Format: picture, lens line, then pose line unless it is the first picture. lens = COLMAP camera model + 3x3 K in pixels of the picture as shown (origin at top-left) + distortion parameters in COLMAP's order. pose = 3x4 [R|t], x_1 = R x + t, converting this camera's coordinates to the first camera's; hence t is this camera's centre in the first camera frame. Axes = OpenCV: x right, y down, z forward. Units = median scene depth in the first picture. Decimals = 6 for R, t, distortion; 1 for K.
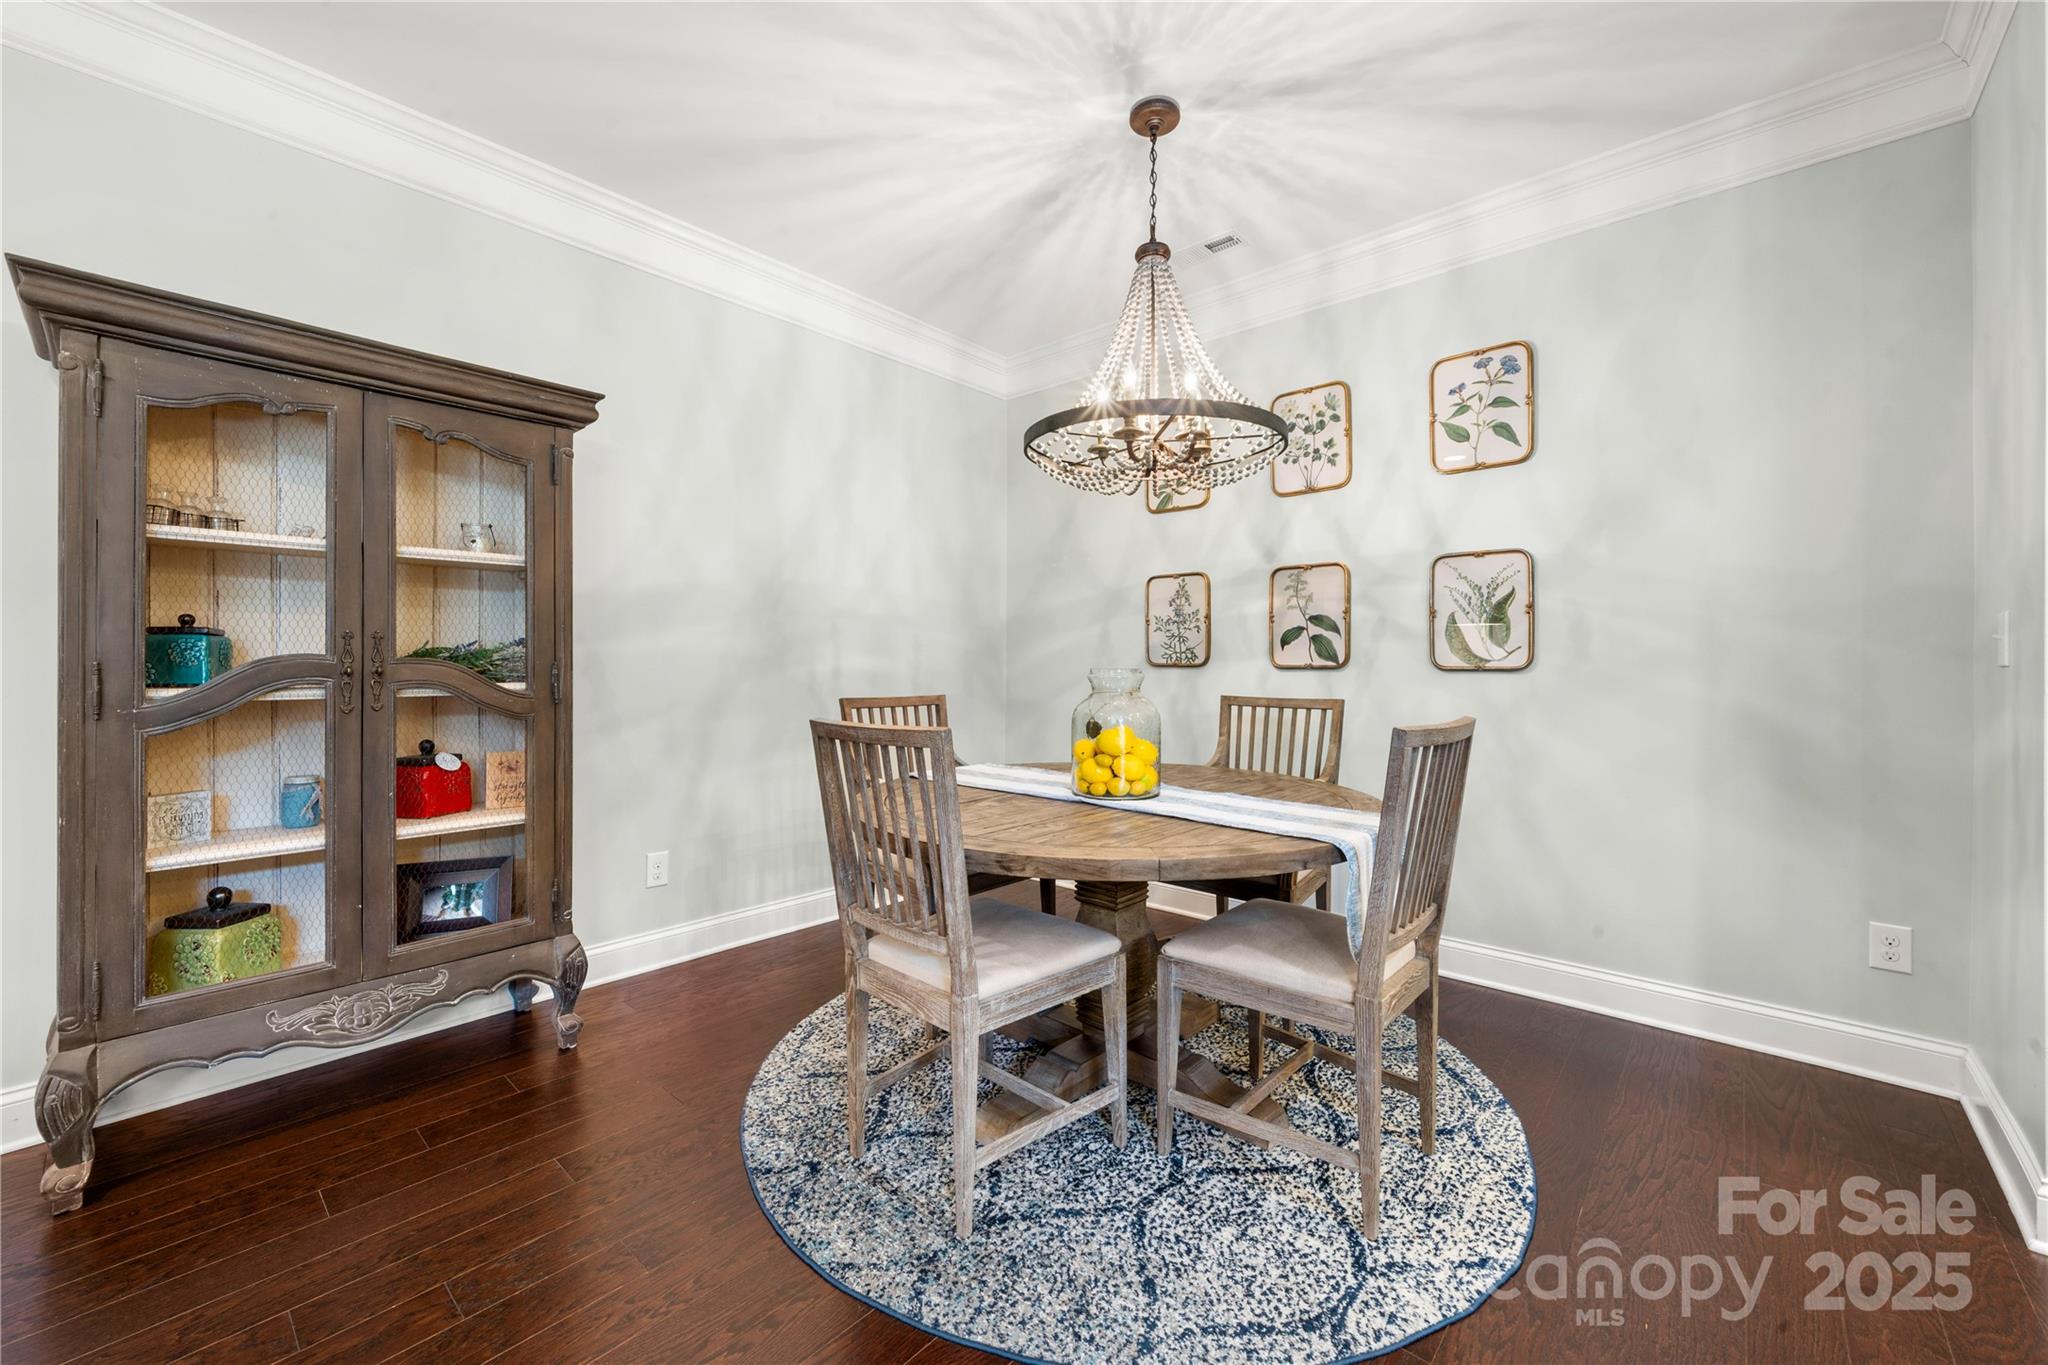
lens RADIAL K [[805.1, 0, 1026.5], [0, 805.1, 663.6], [0, 0, 1]] dist [-0.002392, -0.000025]
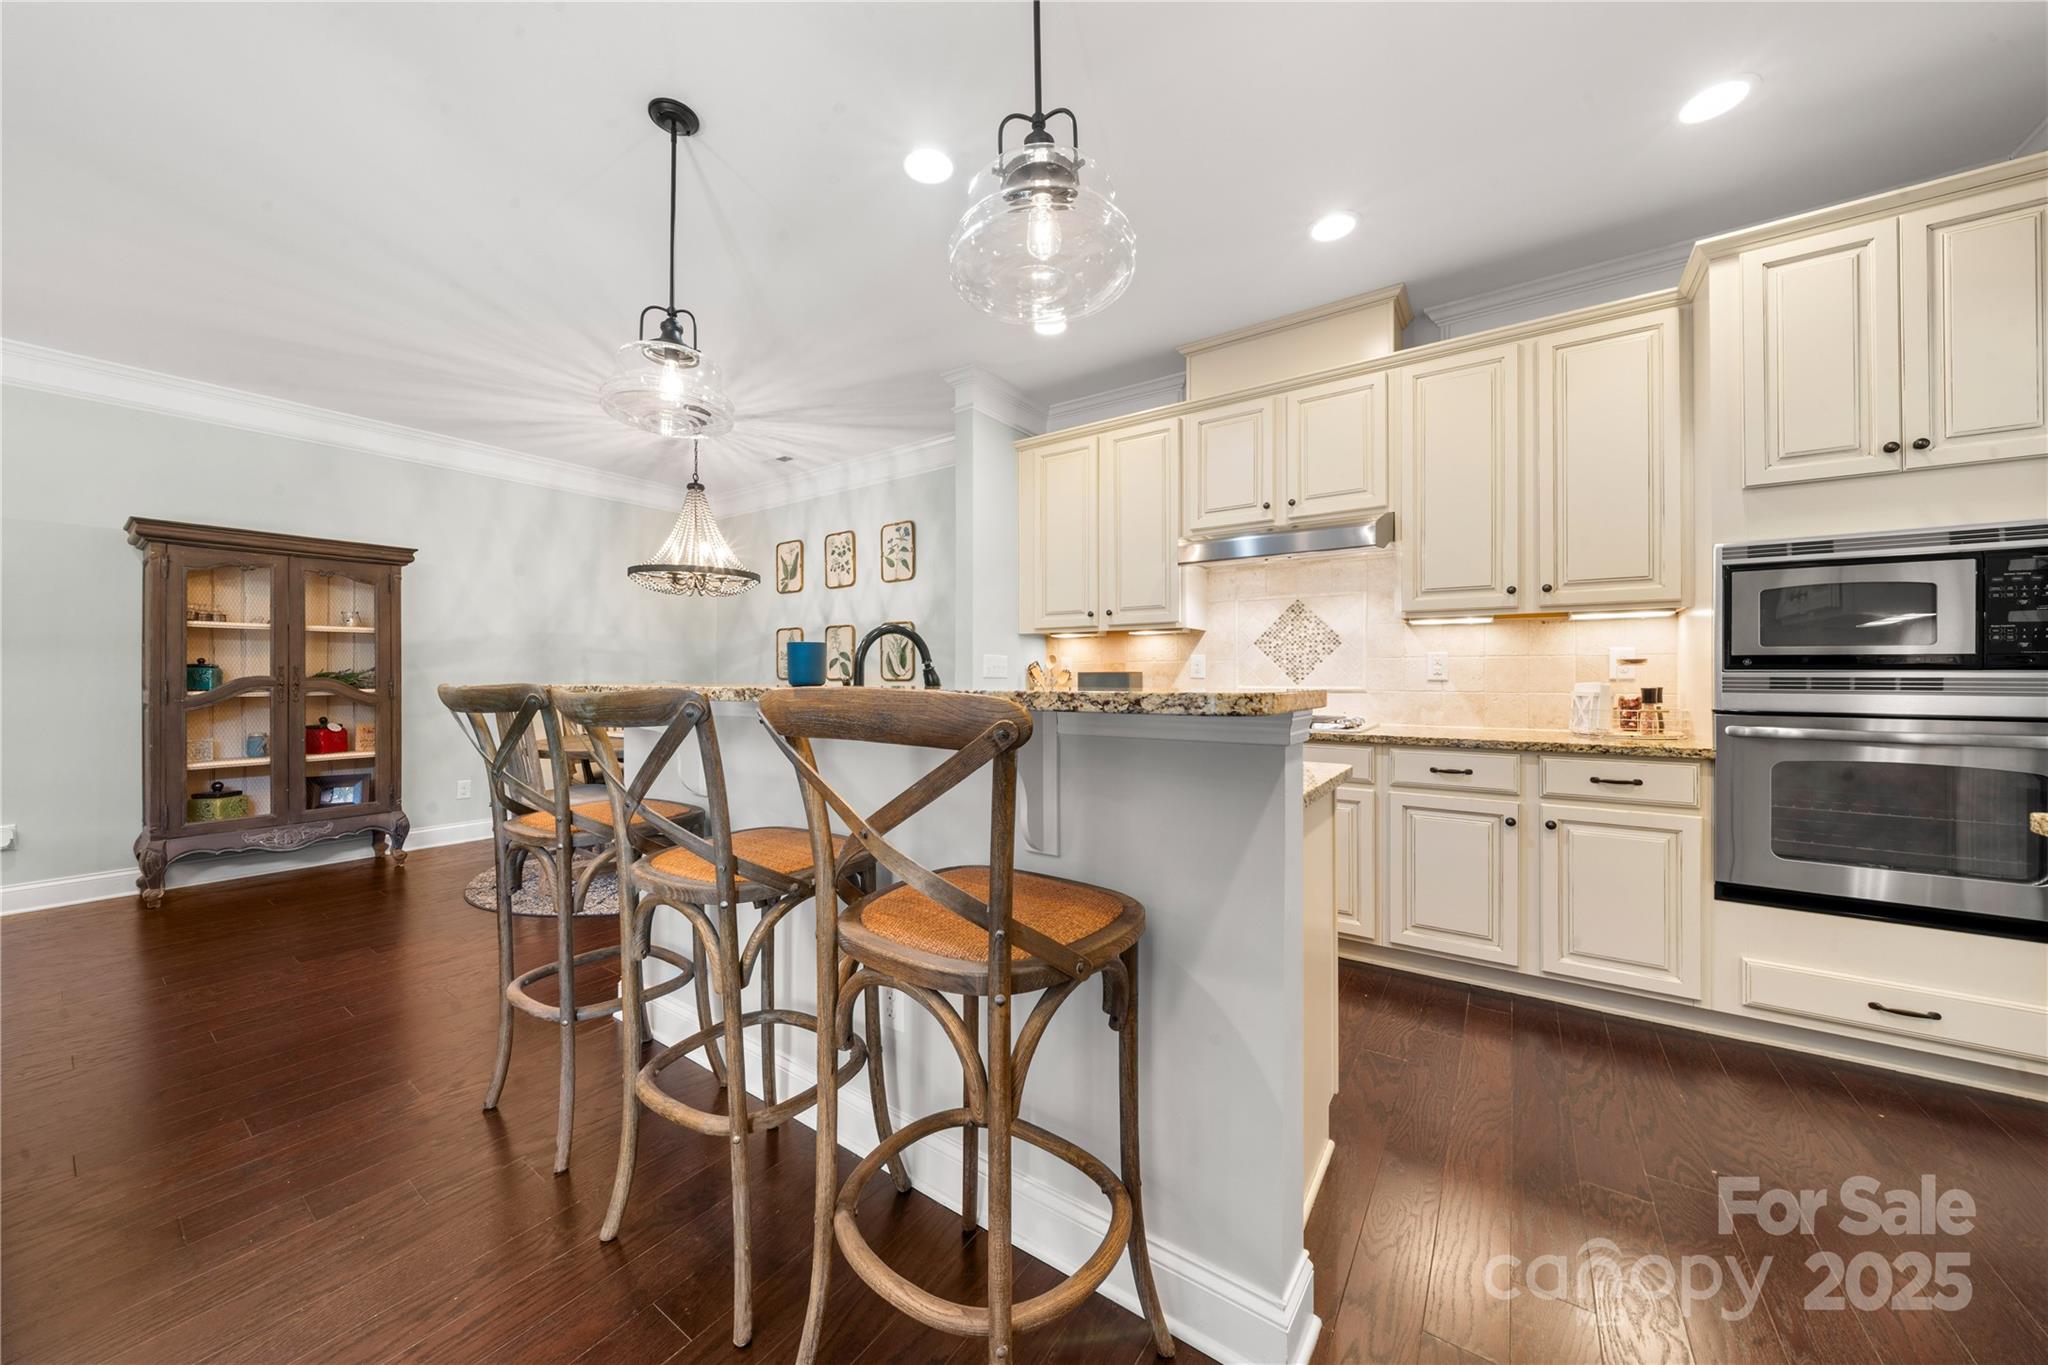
lens RADIAL K [[706.4, 0, 1018.9], [0, 706.4, 680.4], [0, 0, 1]] dist [-0.001961, -0.000232]
pose [[0.993795, -0.005805, 0.111073, 0.798119], [0.005553, 0.999981, 0.002581, 0.005856], [-0.111086, -0.001948, 0.993809, -0.959982]]
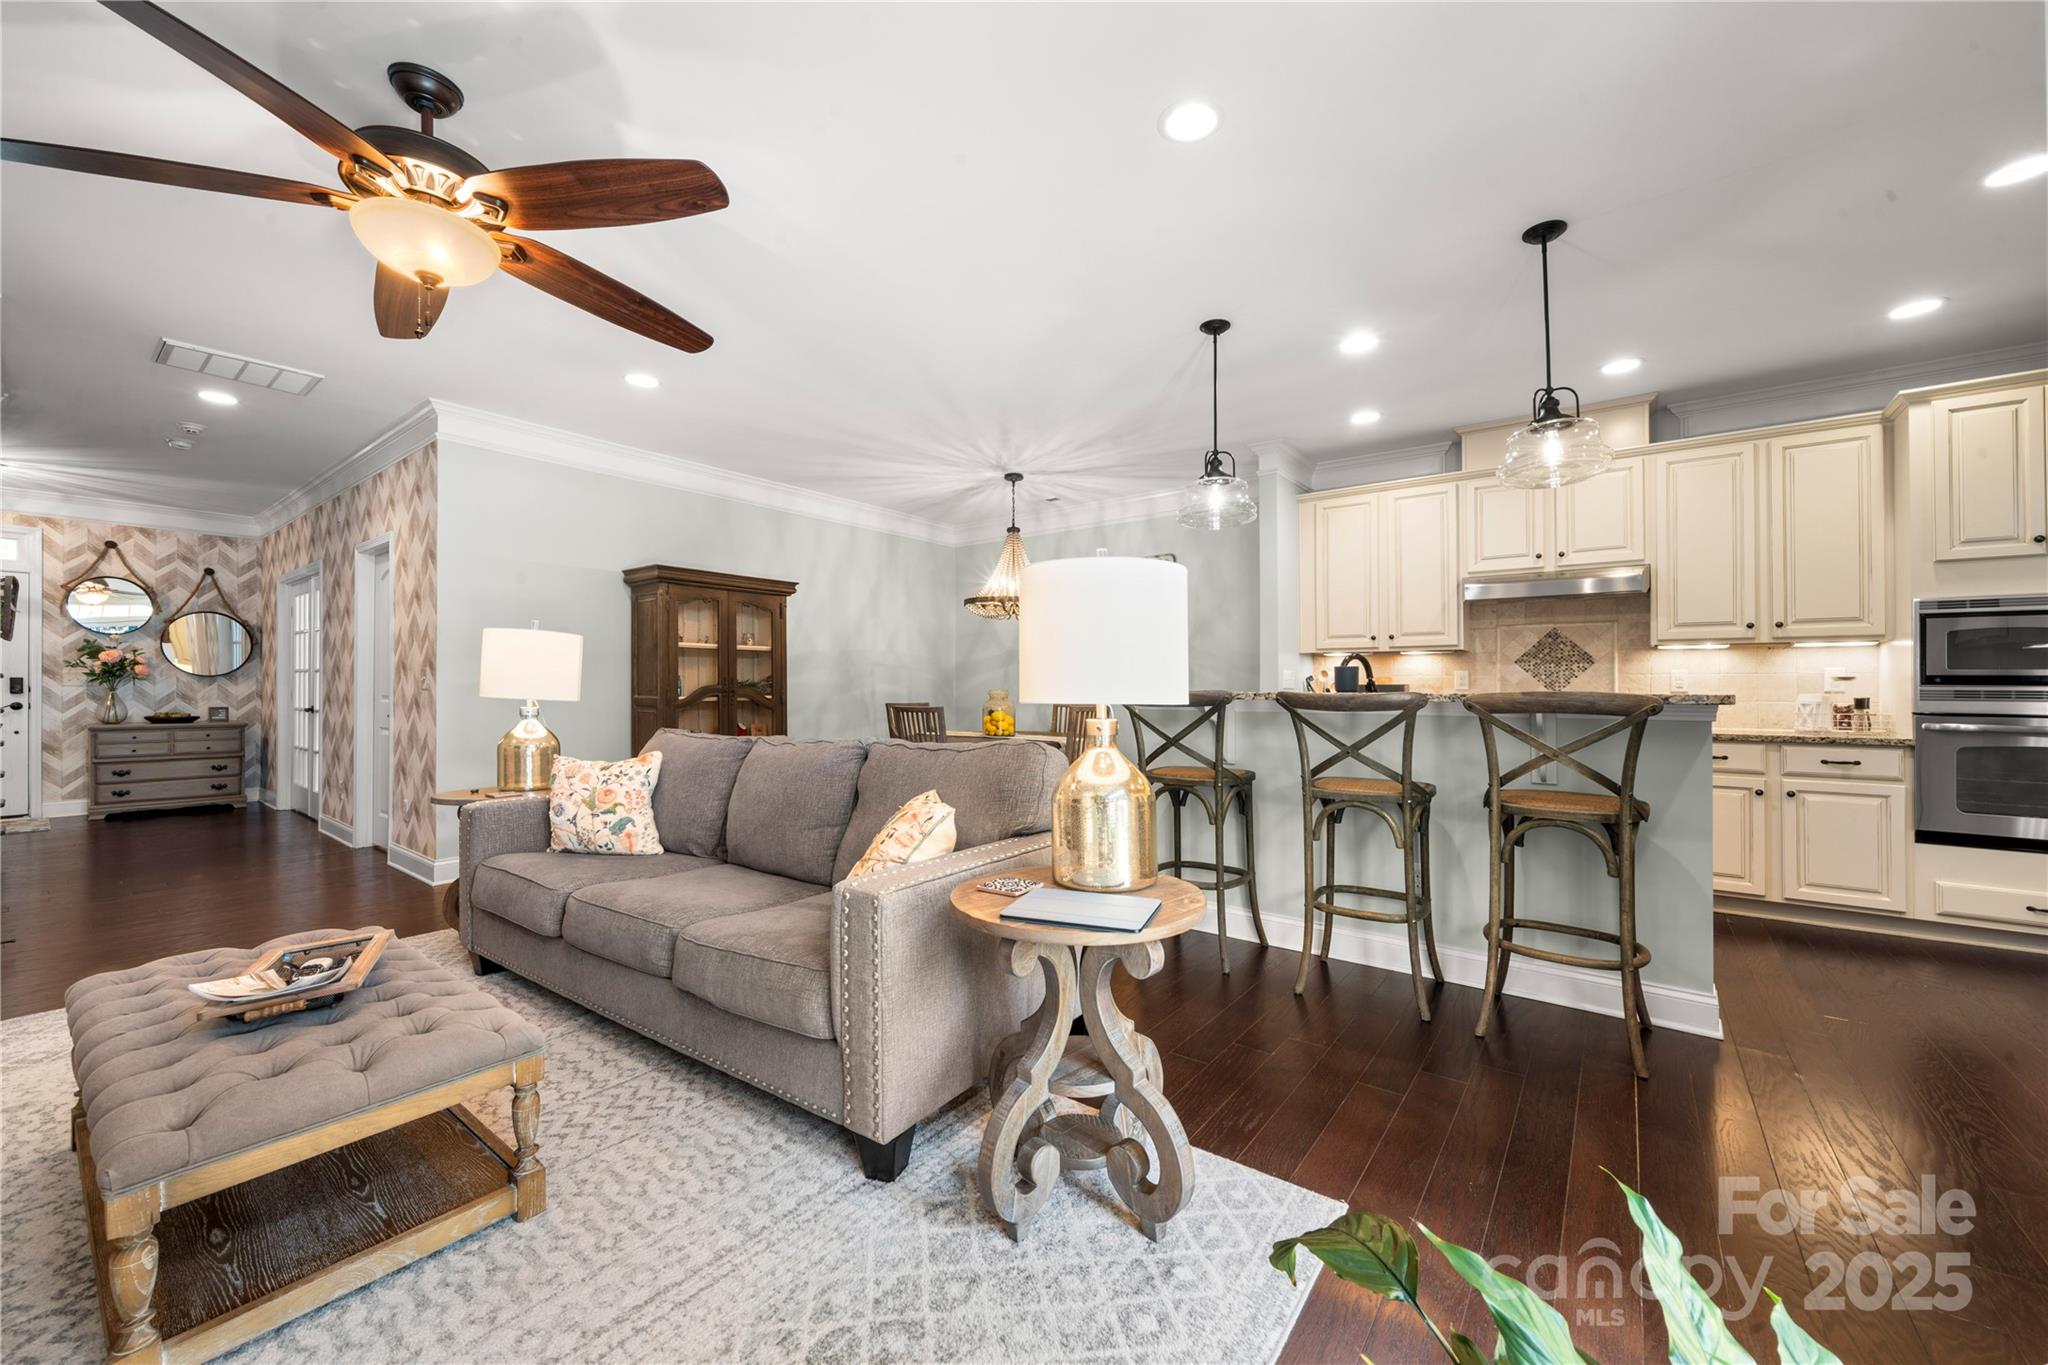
lens RADIAL K [[781.2, 0, 1024.8], [0, 781.2, 687.3], [0, 0, 1]] dist [-0.001995, 0.000040]
pose [[0.997404, -0.001564, 0.071987, 0.010475], [0.001760, 0.999995, -0.002653, 0.004570], [-0.071983, 0.002773, 0.997402, -1.502107]]
